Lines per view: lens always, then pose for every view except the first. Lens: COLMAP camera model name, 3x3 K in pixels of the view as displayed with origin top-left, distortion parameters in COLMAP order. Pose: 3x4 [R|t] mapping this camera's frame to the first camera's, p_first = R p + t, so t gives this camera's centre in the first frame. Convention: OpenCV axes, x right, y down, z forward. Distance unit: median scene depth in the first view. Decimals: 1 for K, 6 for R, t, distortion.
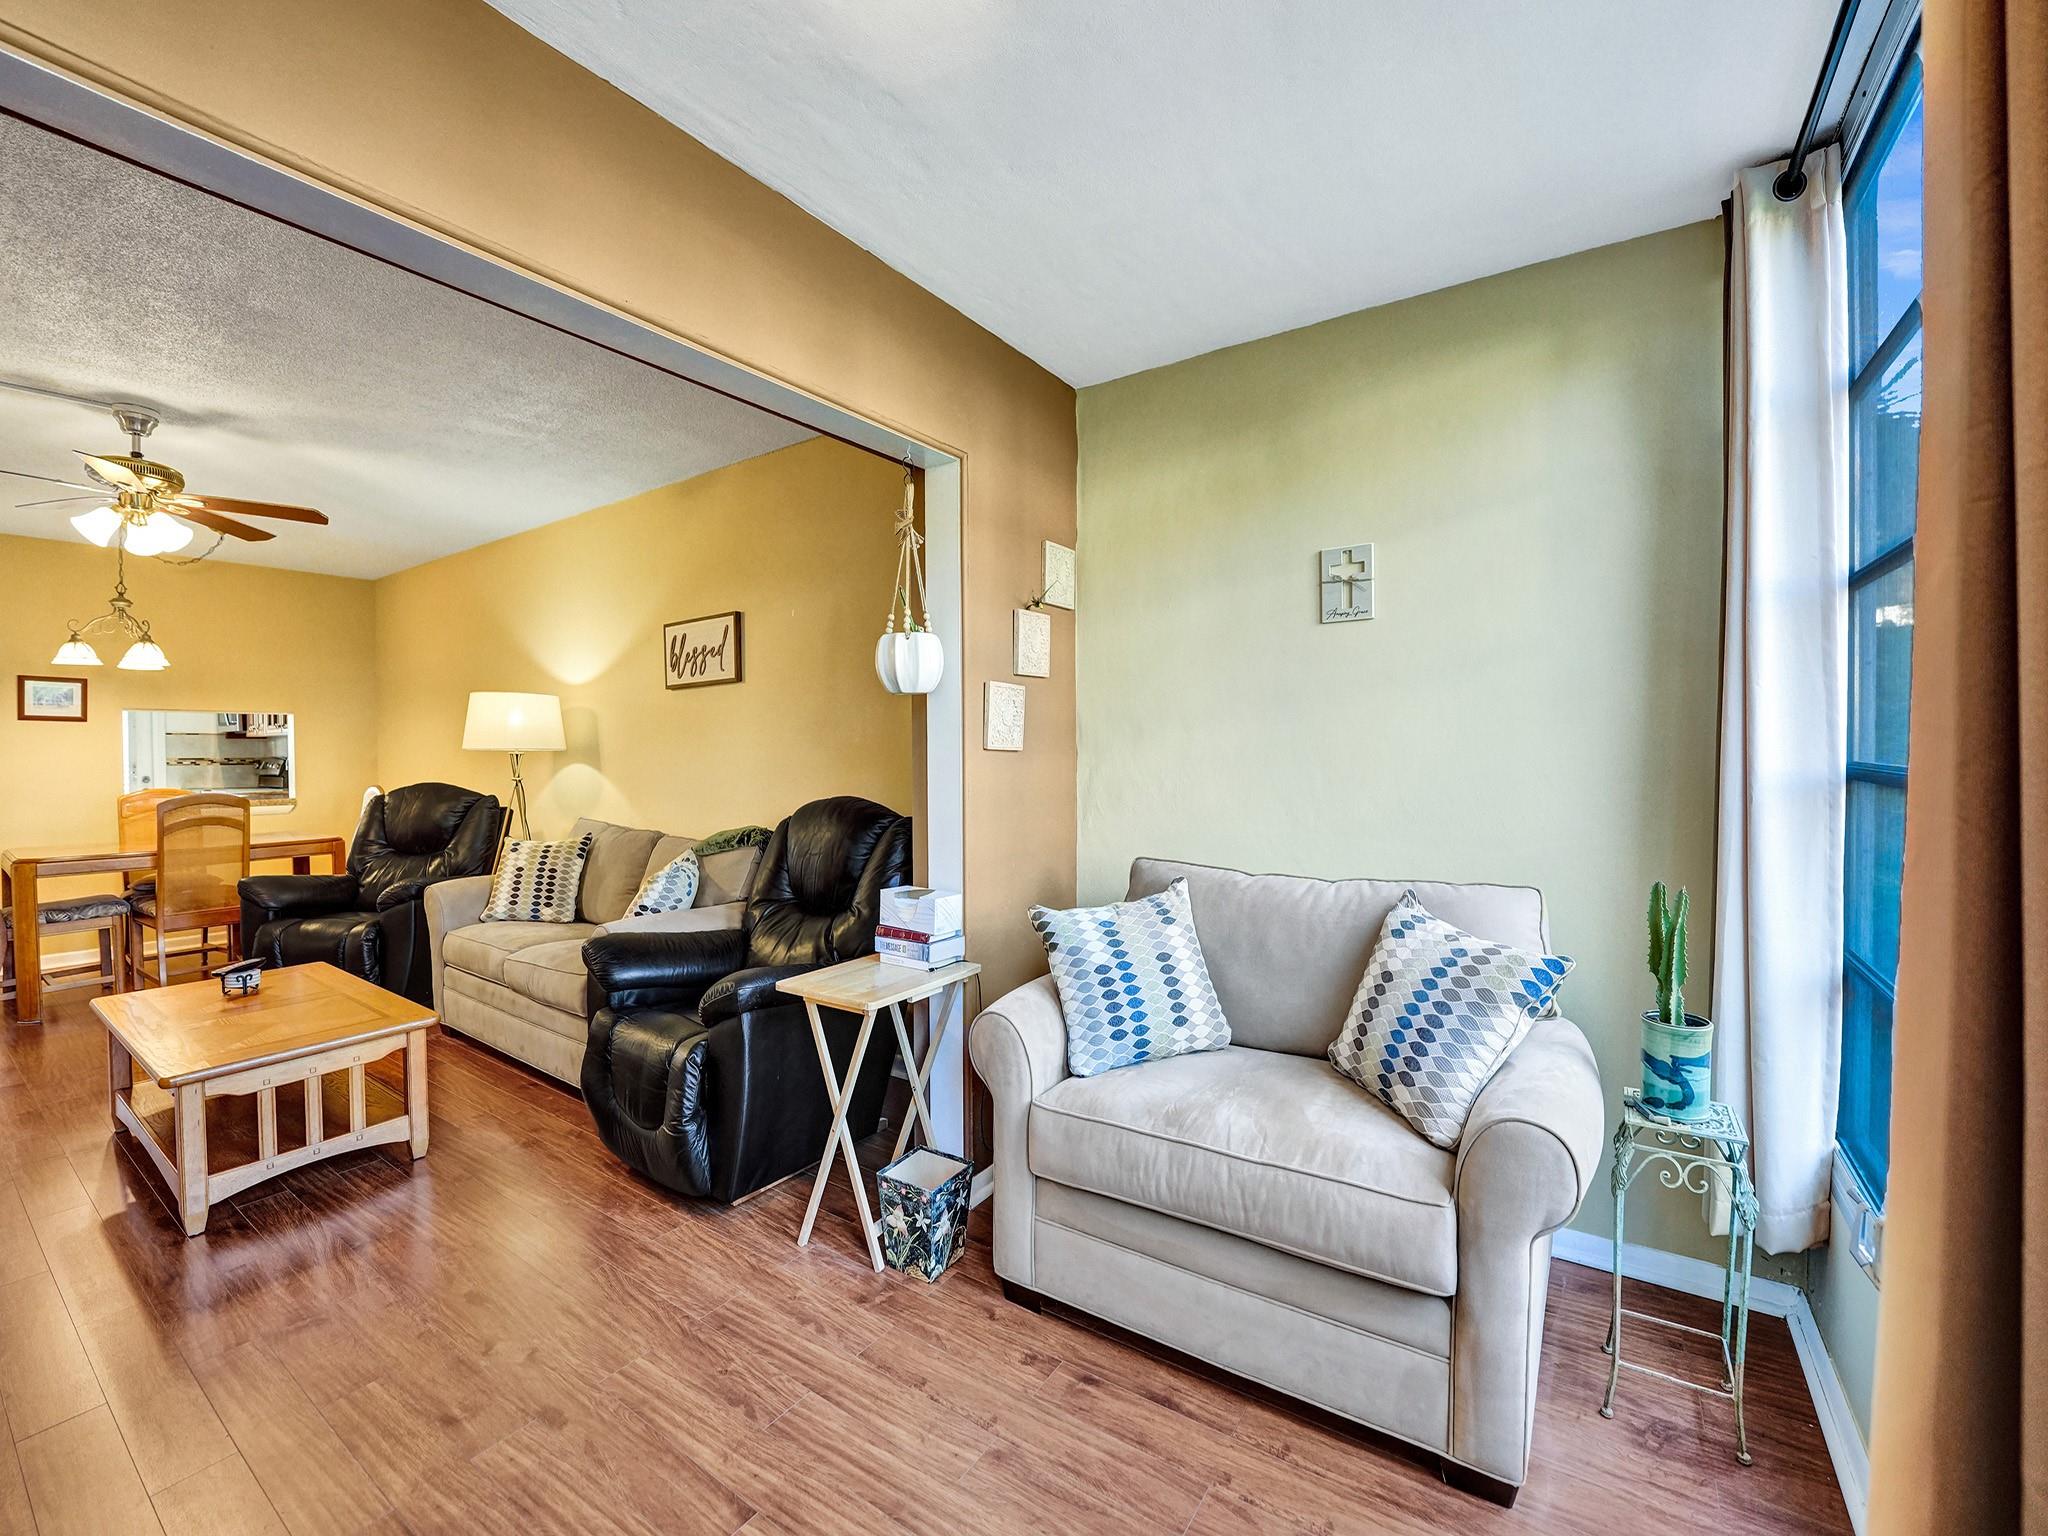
lens RADIAL K [[847.8, 0, 1018.7], [0, 847.8, 765.4], [0, 0, 1]] dist [-0.014190, 0.000314]
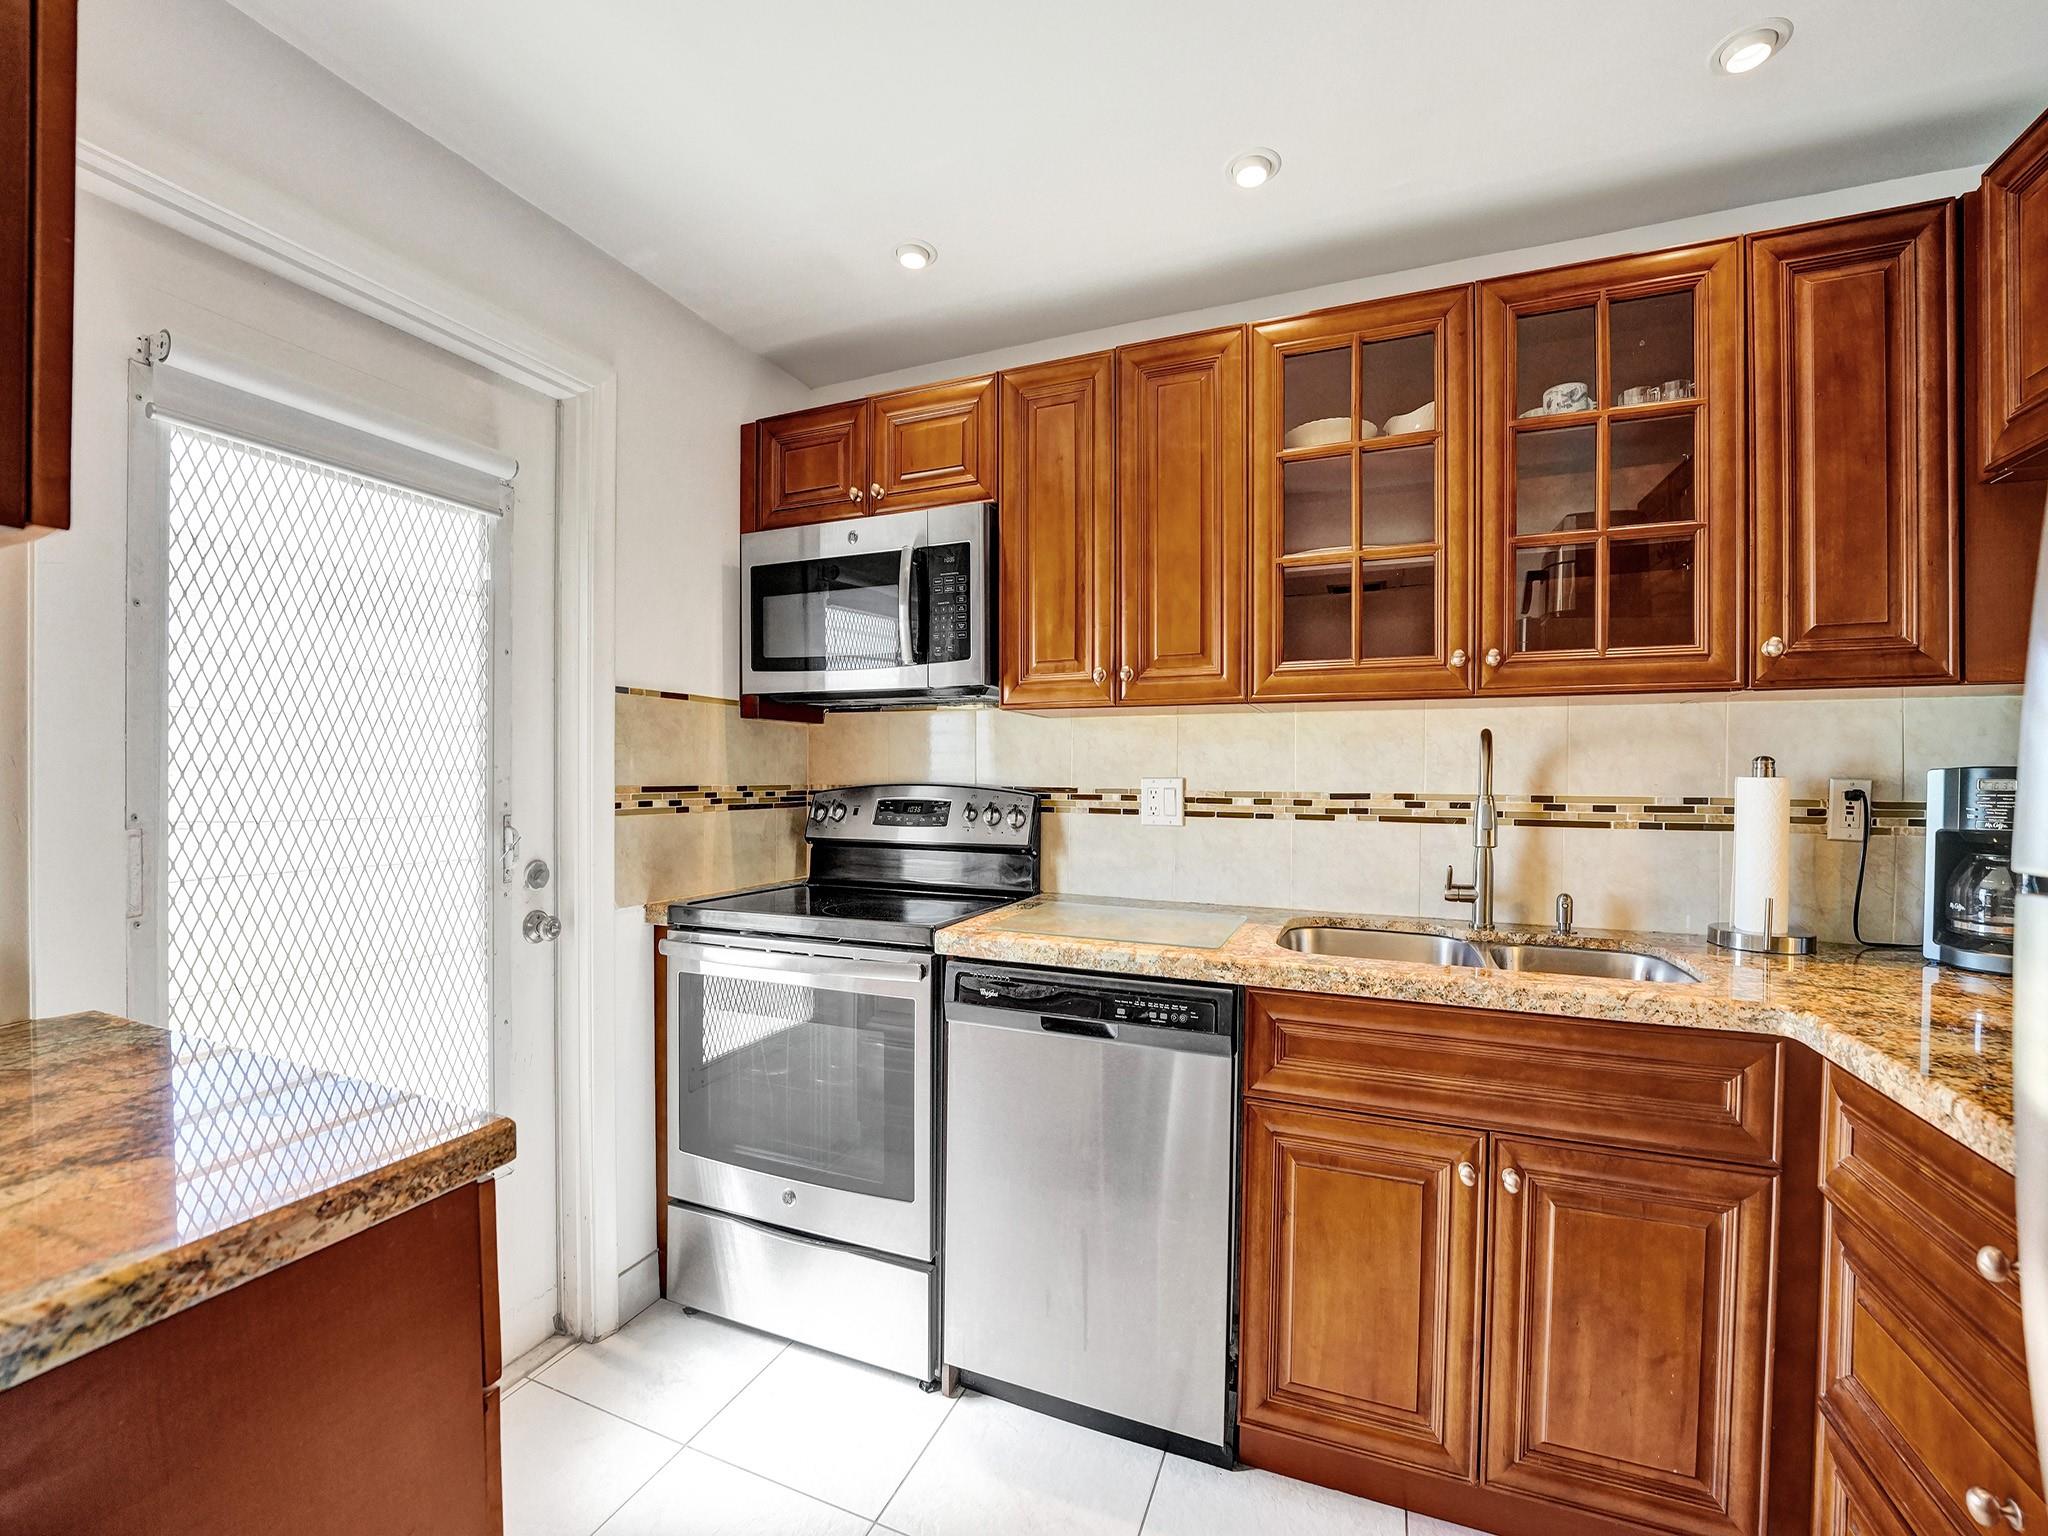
lens RADIAL K [[834.9, 0, 1019.6], [0, 834.9, 773.8], [0, 0, 1]] dist [-0.023363, -0.000024]
pose [[0.975455, 0.008873, 0.220021, -1.831638], [-0.005399, 0.999851, -0.016387, -0.016667], [-0.220133, 0.014797, 0.975358, 1.400510]]
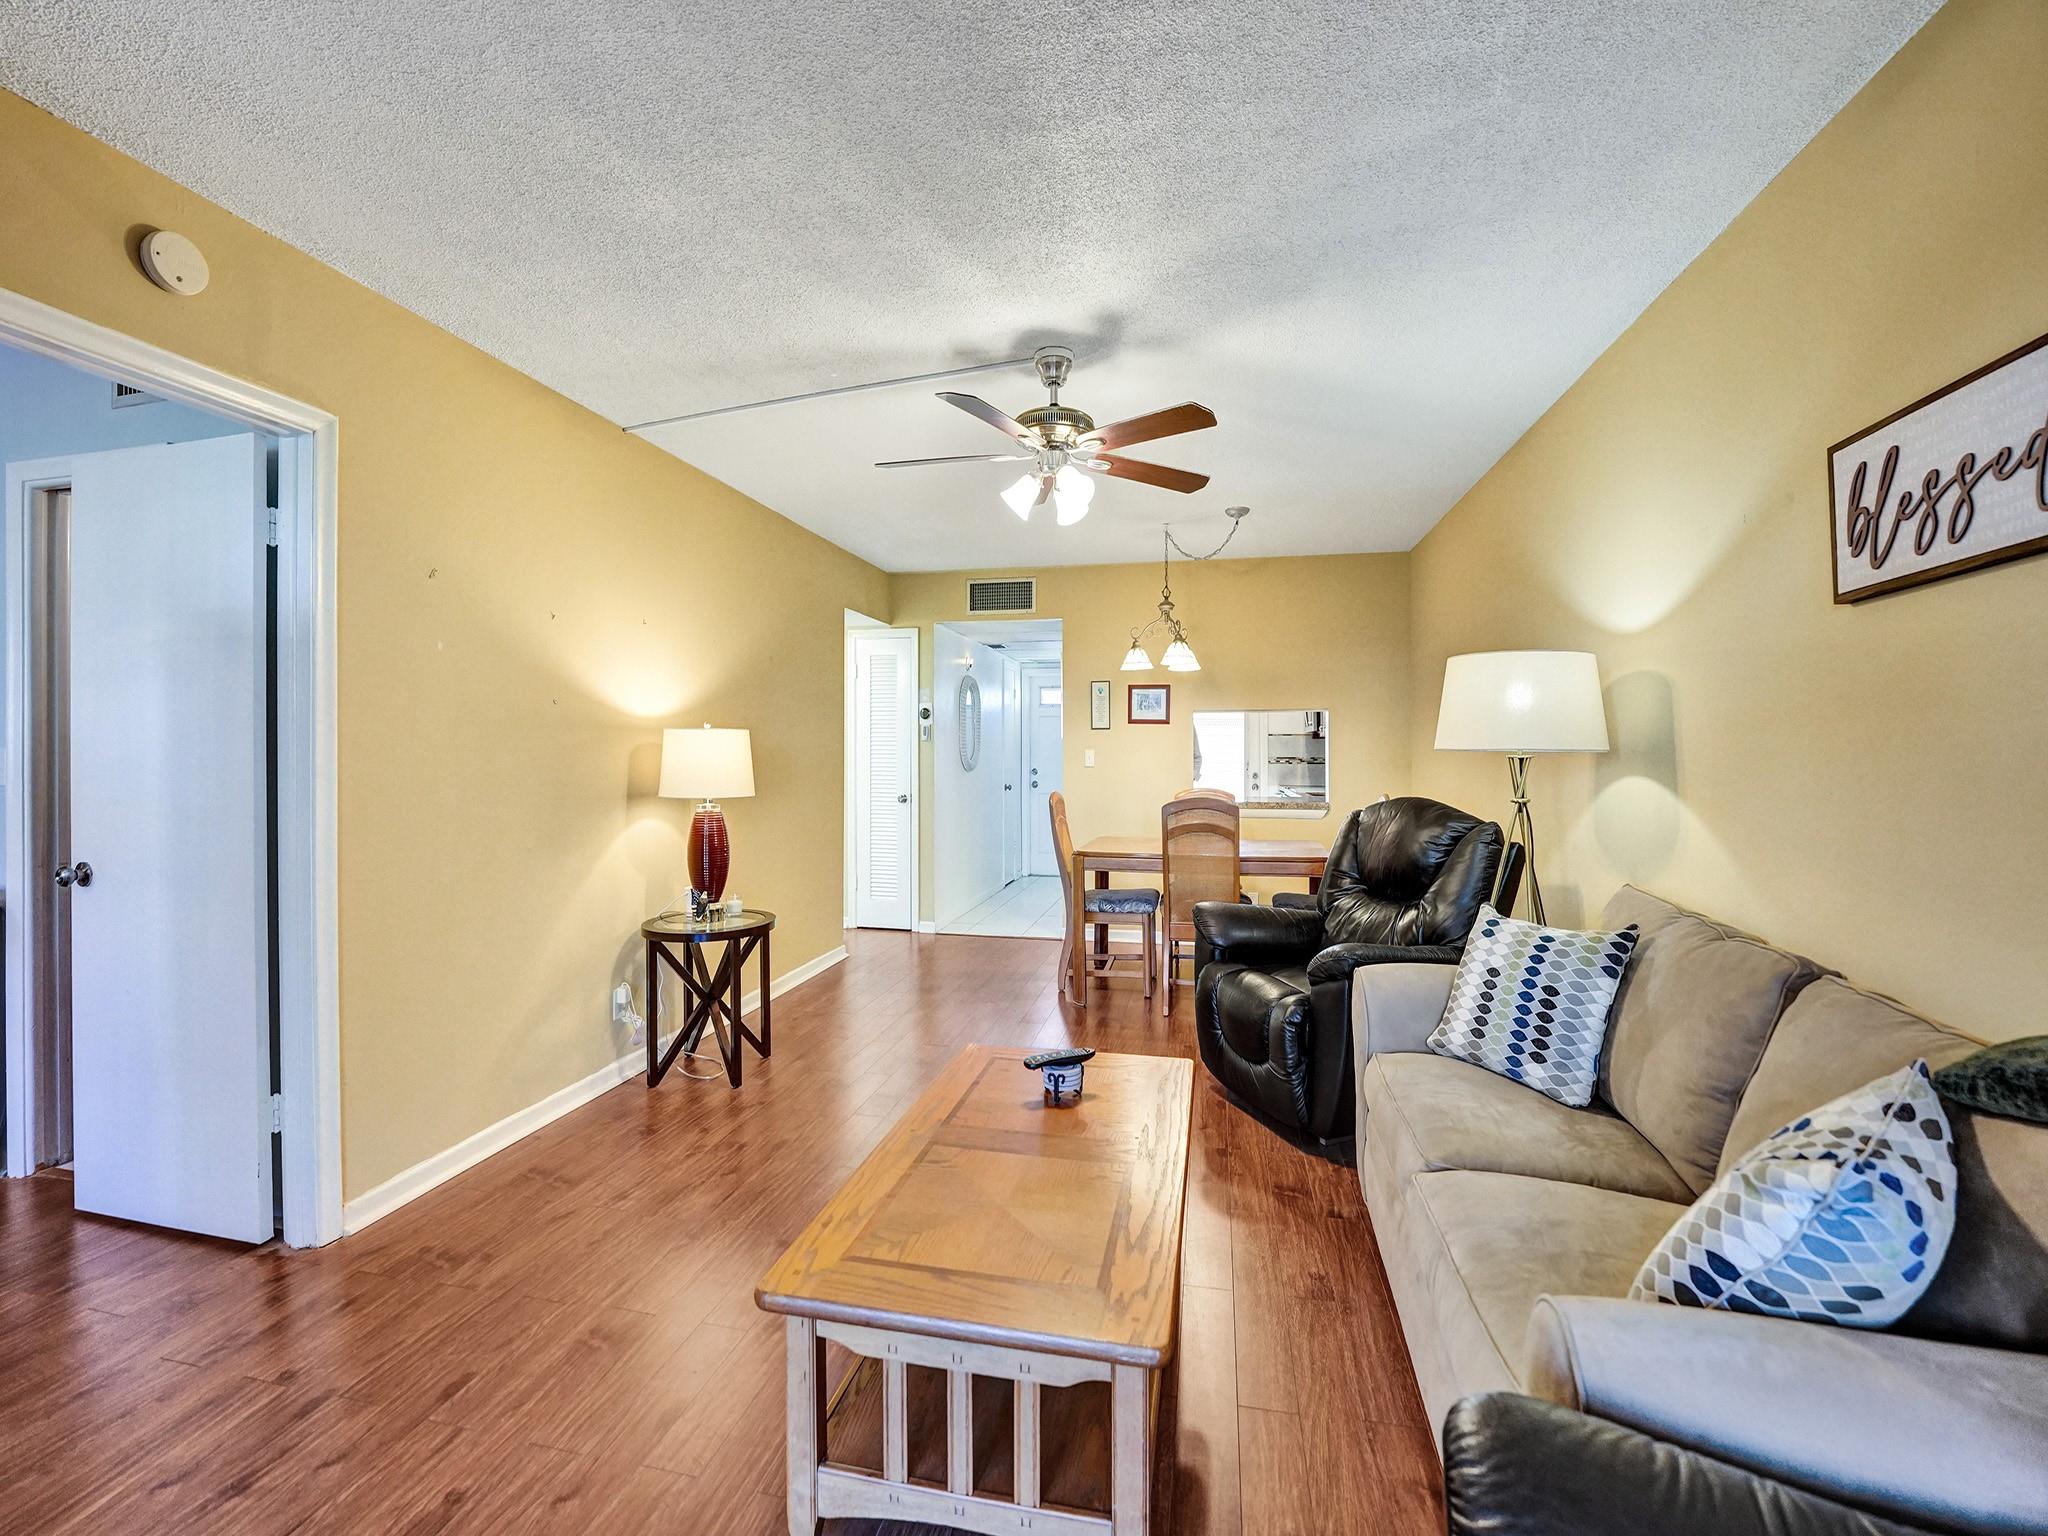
lens RADIAL K [[854.0, 0, 1023.1], [0, 854.0, 750.6], [0, 0, 1]] dist [-0.024753, -0.000007]
pose [[0.385275, 0.001166, -0.922801, -0.207884], [-0.016179, 0.999854, -0.005492, -0.010717], [0.922660, 0.017046, 0.385238, 0.510831]]
